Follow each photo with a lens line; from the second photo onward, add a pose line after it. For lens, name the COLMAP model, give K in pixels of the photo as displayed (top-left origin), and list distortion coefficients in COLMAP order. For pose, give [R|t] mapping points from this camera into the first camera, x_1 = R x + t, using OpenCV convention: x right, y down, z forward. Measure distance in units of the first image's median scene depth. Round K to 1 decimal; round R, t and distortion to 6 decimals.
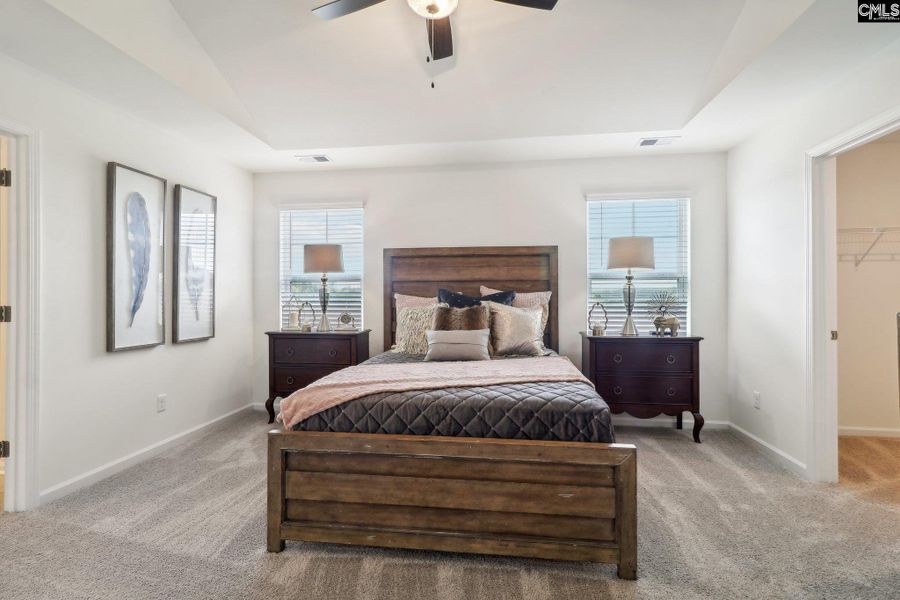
lens RADIAL K [[432.6, 0, 451.4], [0, 432.6, 298.8], [0, 0, 1]] dist [0.016129, 0.000025]
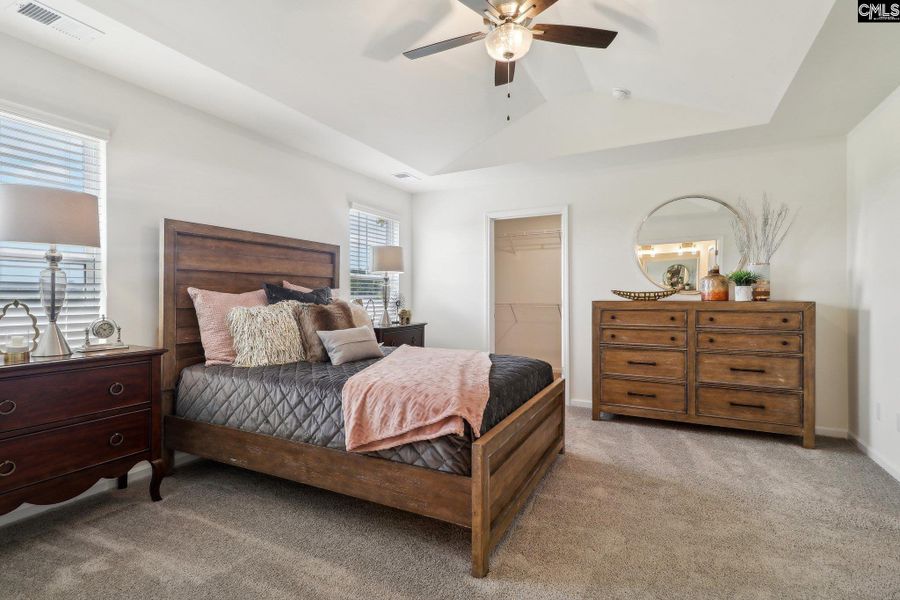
lens RADIAL K [[432.6, 0, 449.9], [0, 432.6, 297.7], [0, 0, 1]] dist [0.016129, 0.000025]
pose [[0.347839, -0.000824, 0.937554, -0.629142], [0.000457, 1.000000, 0.000710, 0.003683], [-0.937554, 0.000182, 0.347839, 0.369219]]
